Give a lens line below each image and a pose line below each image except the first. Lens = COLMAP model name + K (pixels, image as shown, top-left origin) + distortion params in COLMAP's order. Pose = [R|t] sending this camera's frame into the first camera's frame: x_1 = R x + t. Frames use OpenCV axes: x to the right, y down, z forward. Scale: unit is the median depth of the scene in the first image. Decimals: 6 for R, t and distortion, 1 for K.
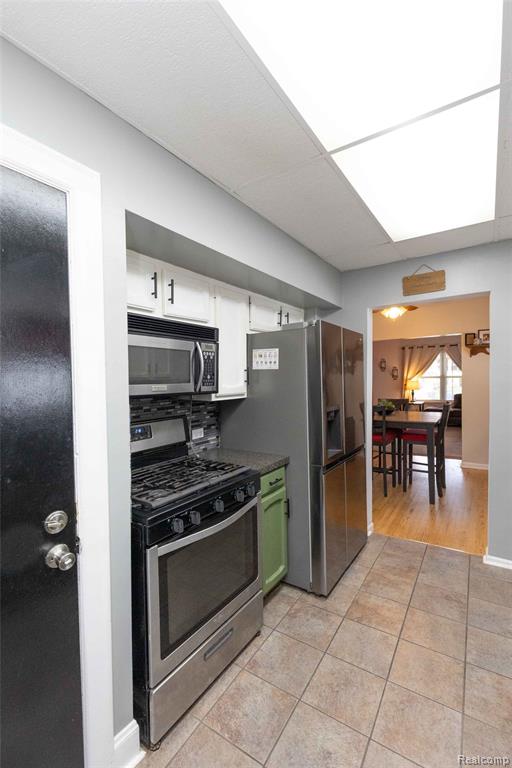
lens RADIAL K [[342.2, 0, 256.0], [0, 342.2, 384.0], [0, 0, 1]] dist [0.001264, -0.000208]
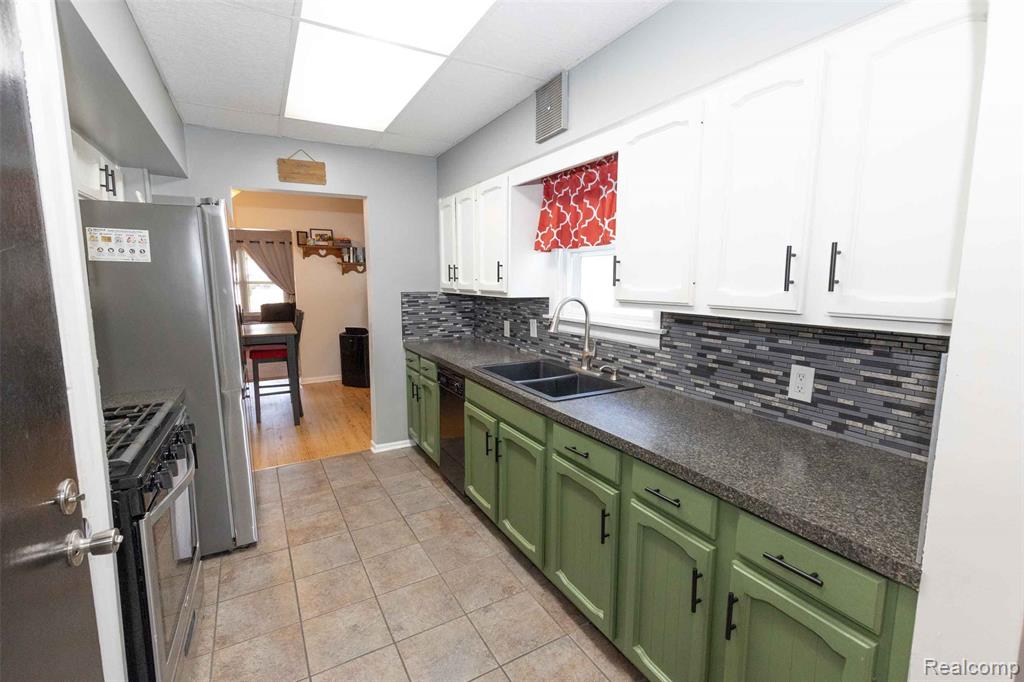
lens RADIAL K [[456.3, 0, 513.5], [0, 456.3, 338.3], [0, 0, 1]] dist [0.001264, -0.000208]
pose [[0.450463, -0.094723, 0.887756, -0.403362], [0.007085, 0.994704, 0.102539, 0.016621], [-0.892767, -0.039901, 0.448748, -0.030570]]
